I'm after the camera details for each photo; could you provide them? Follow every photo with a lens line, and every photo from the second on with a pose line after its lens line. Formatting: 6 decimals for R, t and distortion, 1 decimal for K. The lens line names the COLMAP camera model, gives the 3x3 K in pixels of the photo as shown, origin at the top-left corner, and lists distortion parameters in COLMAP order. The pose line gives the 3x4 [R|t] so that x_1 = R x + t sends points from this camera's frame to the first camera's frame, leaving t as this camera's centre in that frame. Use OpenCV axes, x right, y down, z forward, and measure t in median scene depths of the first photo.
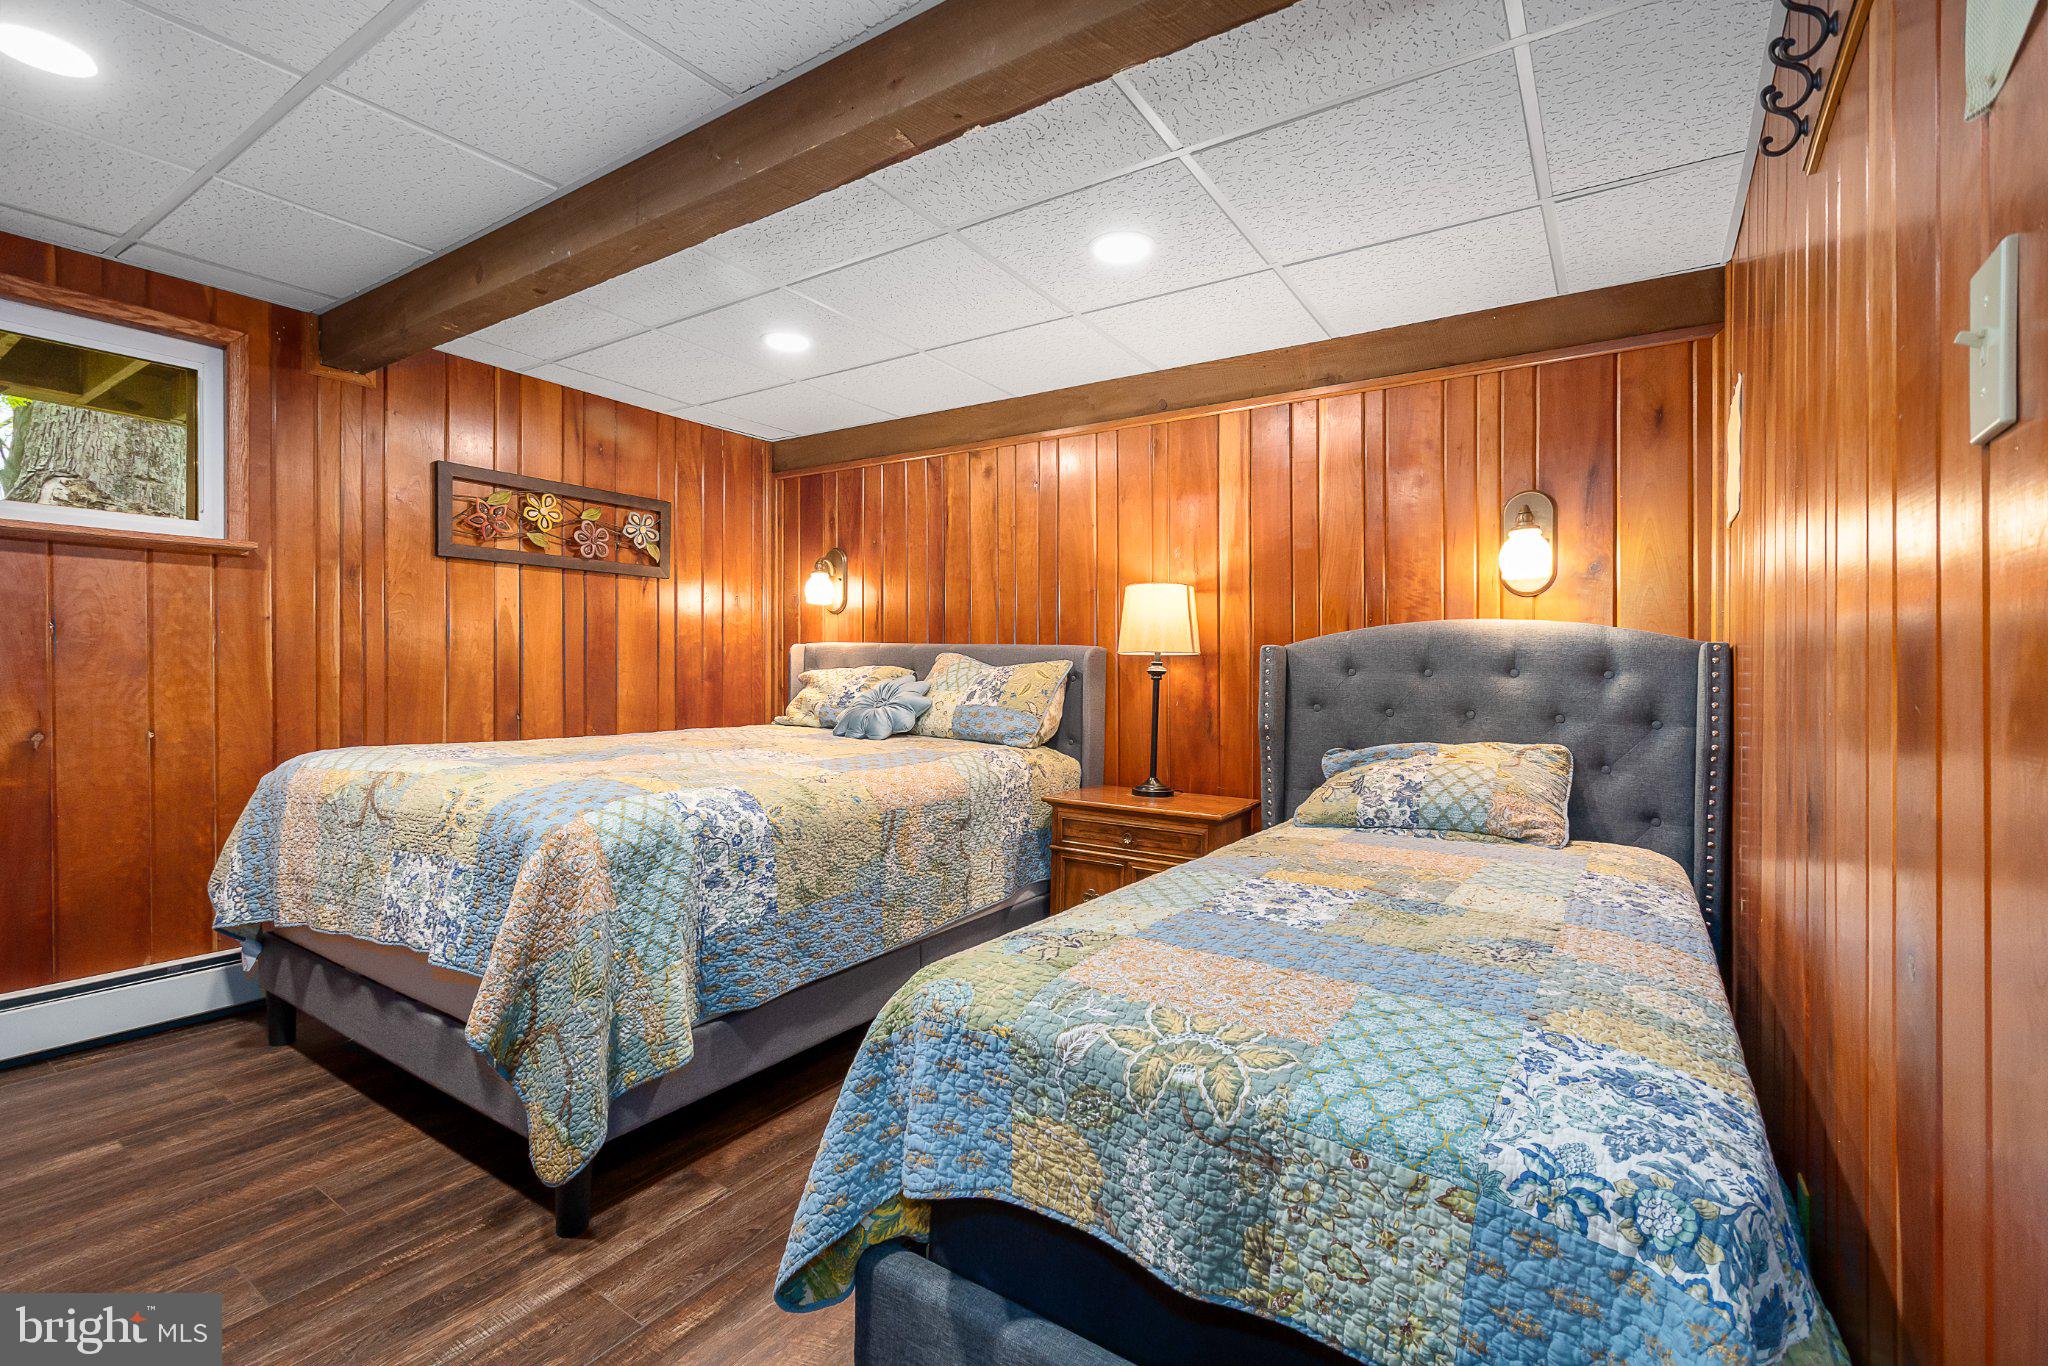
lens RADIAL K [[912.3, 0, 1025.6], [0, 912.3, 681.1], [0, 0, 1]] dist [0.002833, -0.000554]
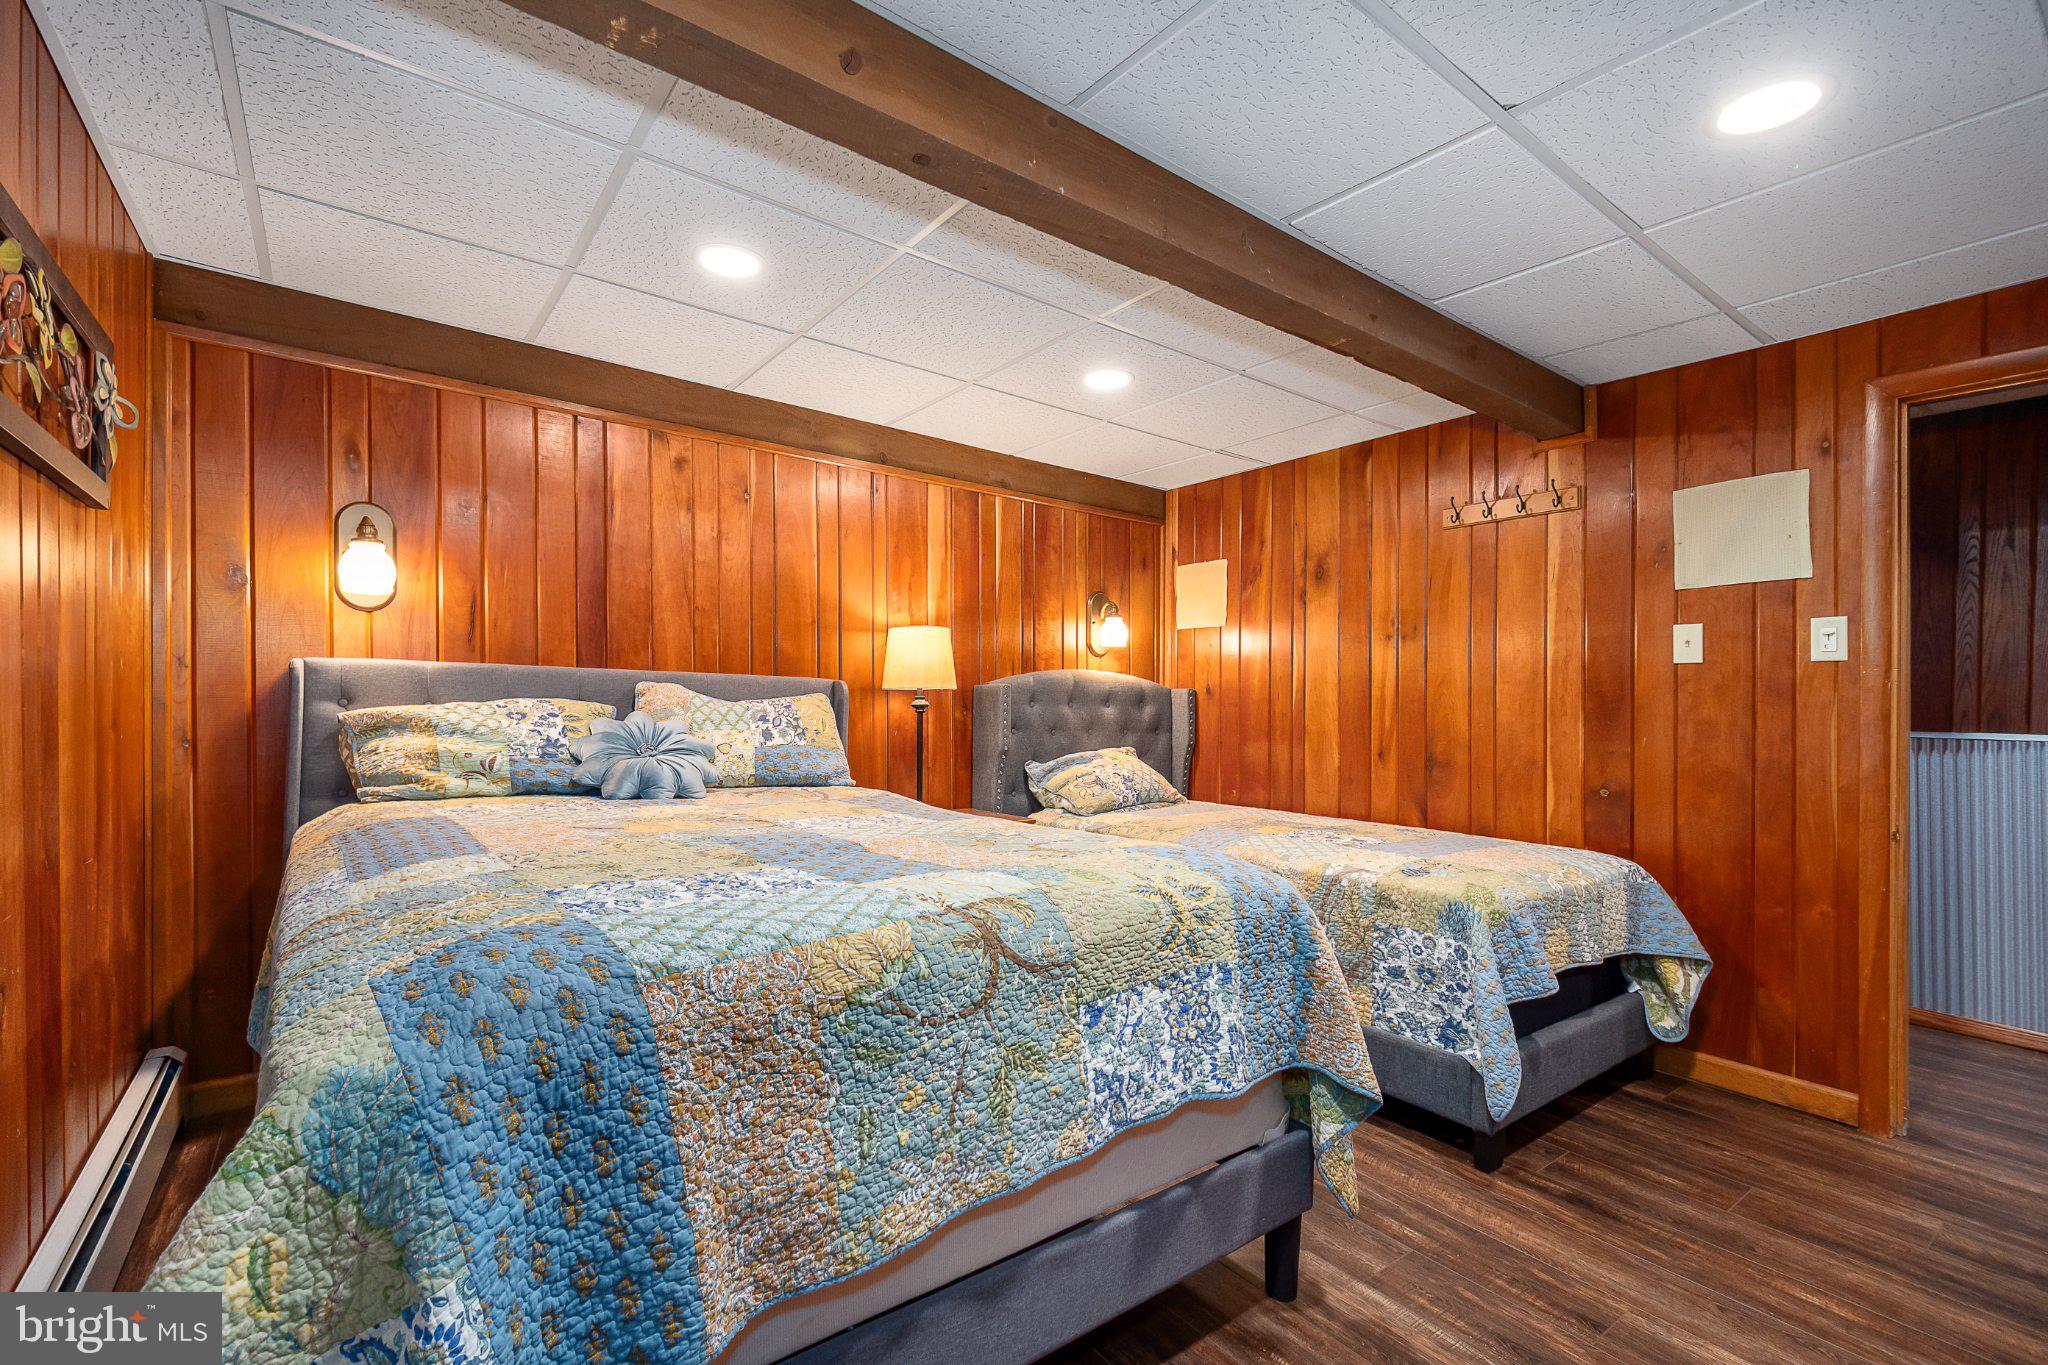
lens RADIAL K [[912.3, 0, 975.4], [0, 912.3, 688.6], [0, 0, 1]] dist [0.002833, -0.000554]
pose [[0.329813, 0.002565, 0.944043, -0.884961], [0.004355, 0.999982, -0.004238, -0.025429], [-0.944036, 0.005509, 0.329796, 0.568955]]
